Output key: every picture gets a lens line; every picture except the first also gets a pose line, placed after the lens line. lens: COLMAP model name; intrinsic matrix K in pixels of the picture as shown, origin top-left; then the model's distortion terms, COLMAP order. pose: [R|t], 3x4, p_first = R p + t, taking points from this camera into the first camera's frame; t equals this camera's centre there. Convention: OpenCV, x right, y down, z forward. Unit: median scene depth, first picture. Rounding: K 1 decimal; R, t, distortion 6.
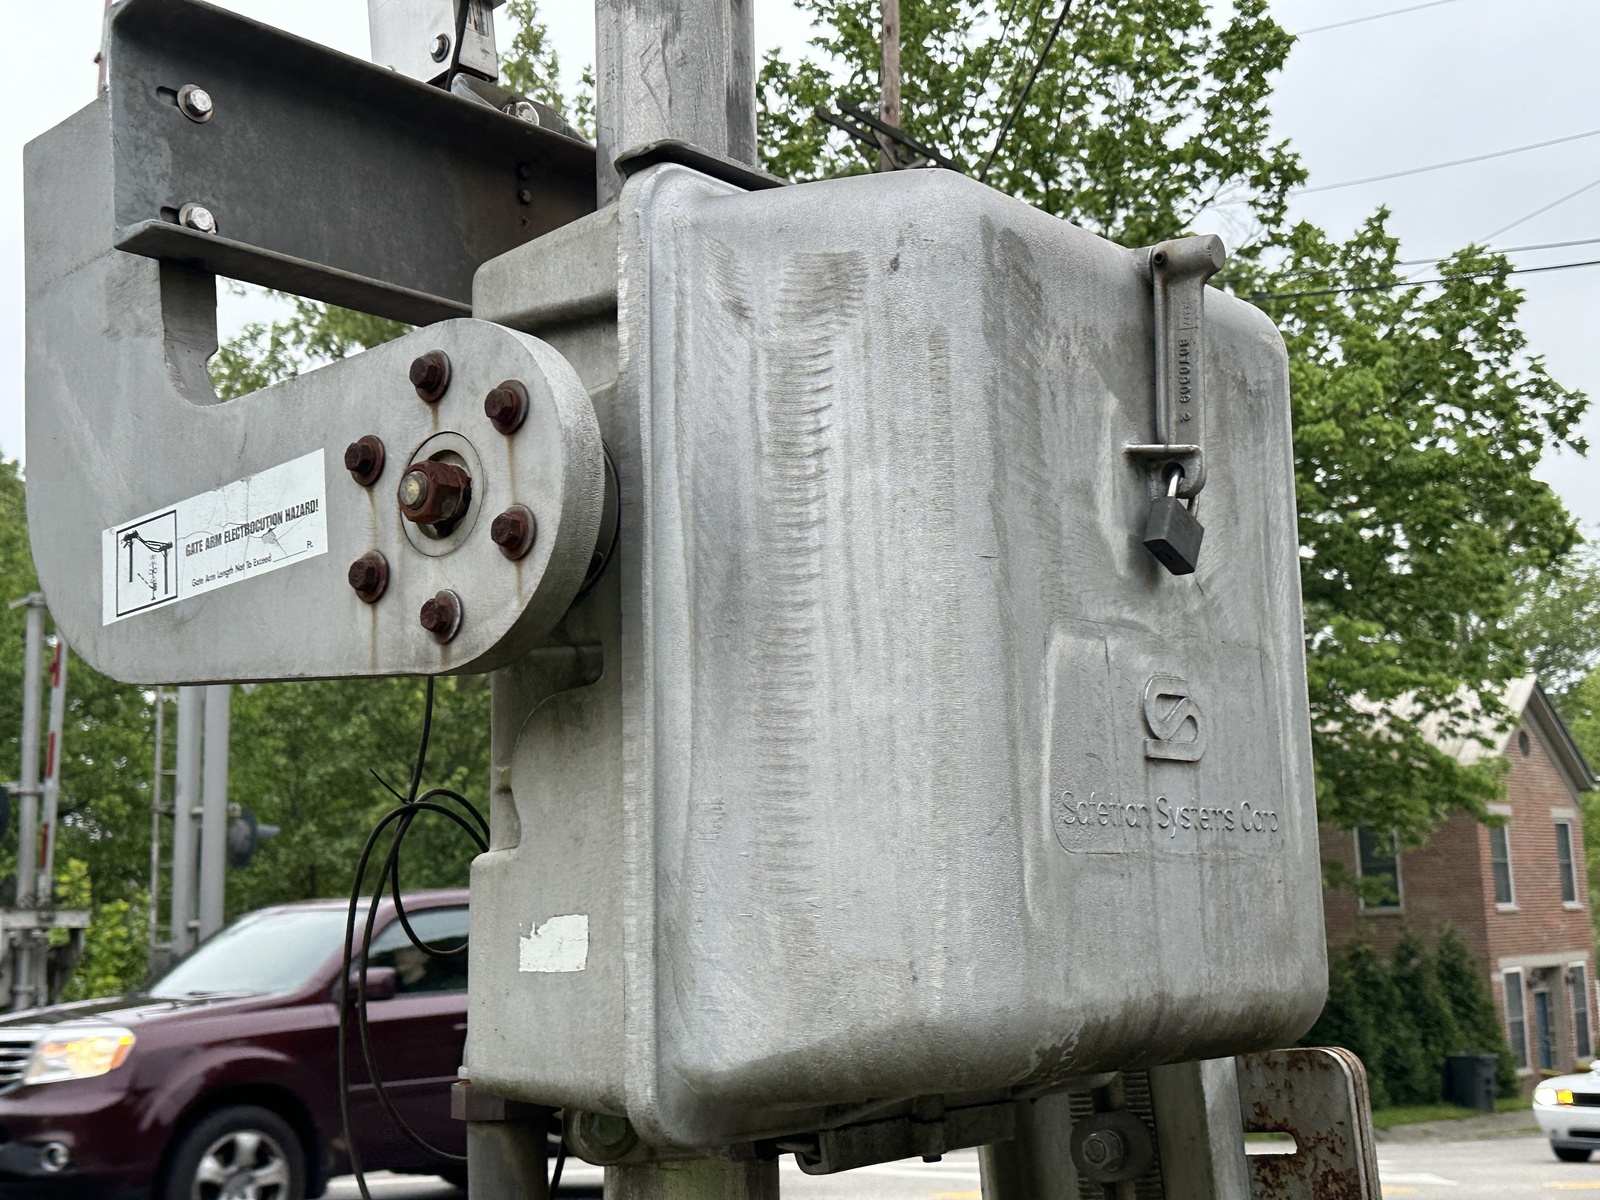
lens RADIAL K [[2004.4, 0, 800.0], [0, 2004.4, 600.0], [0, 0, 1]] dist [0.070149, 0.002335]
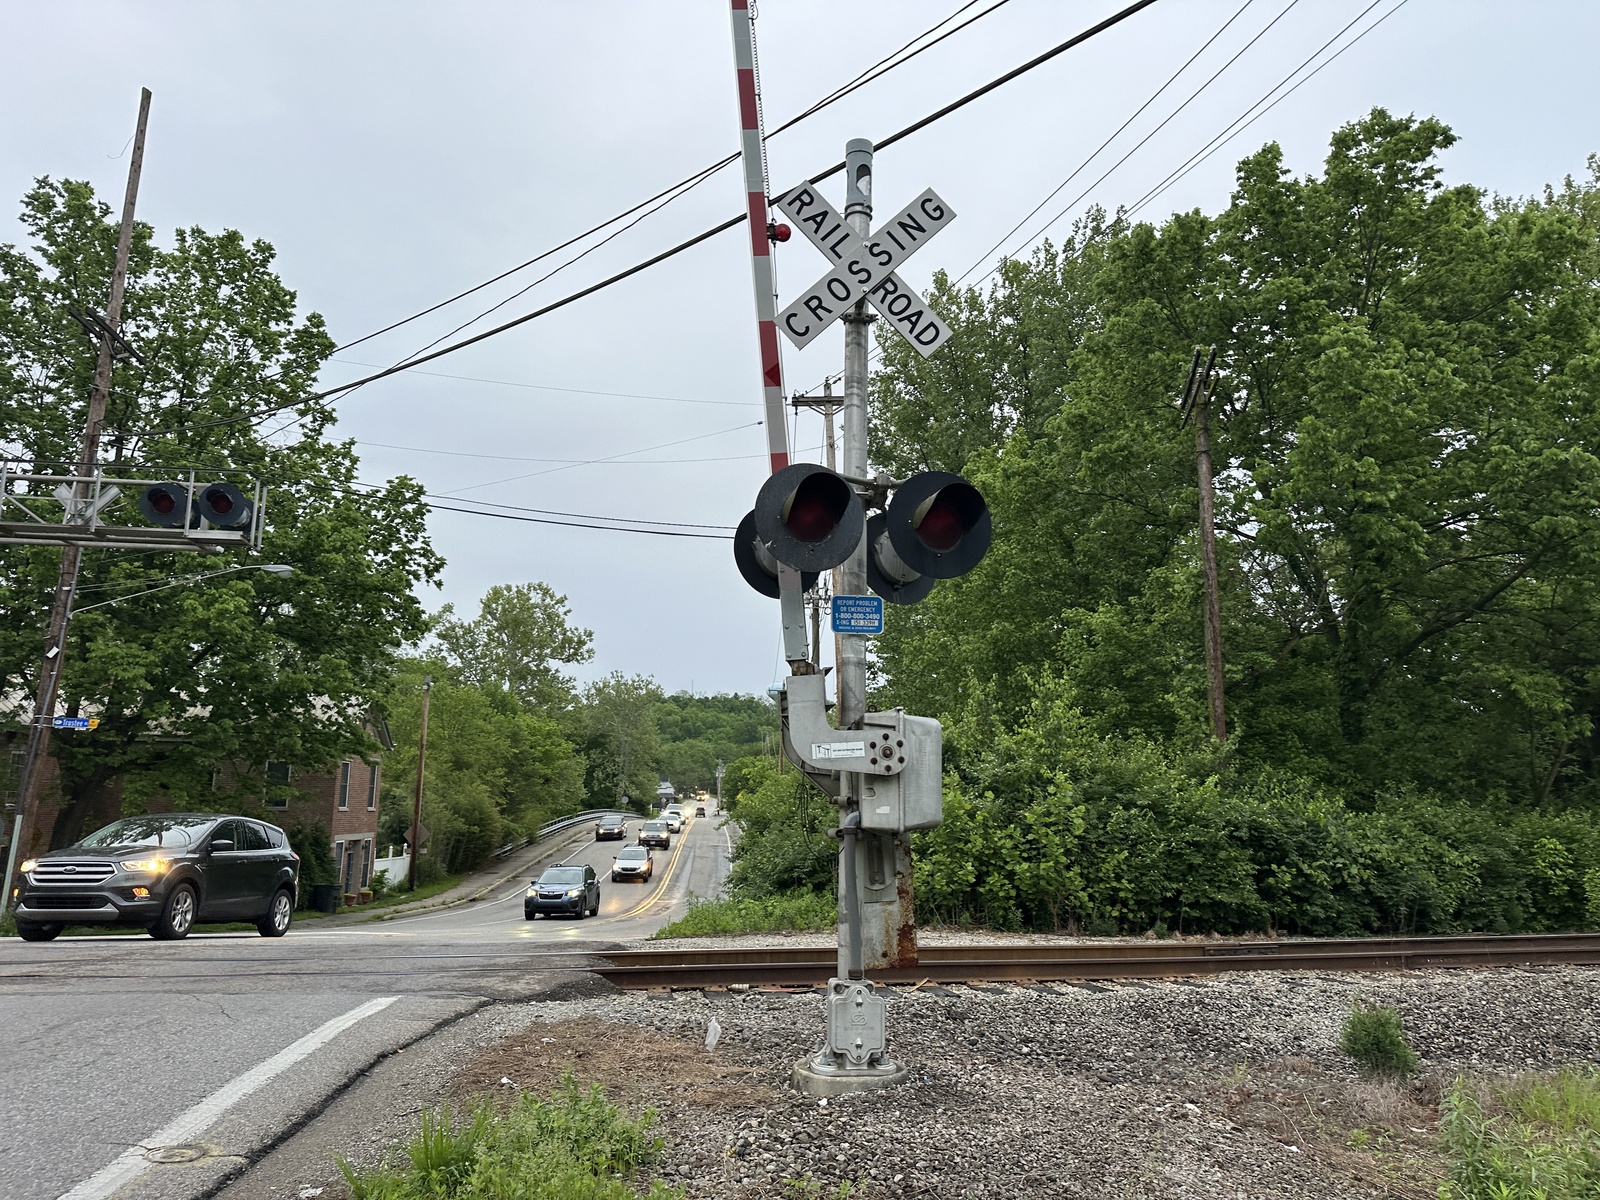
lens RADIAL K [[1113.8, 0, 803.6], [0, 1113.8, 597.8], [0, 0, 1]] dist [0.127311, -0.190110]
pose [[0.701494, 0.171109, 0.691830, -0.145220], [-0.146239, 0.984653, -0.095250, -0.007514], [-0.697510, -0.034355, 0.715751, -0.078214]]
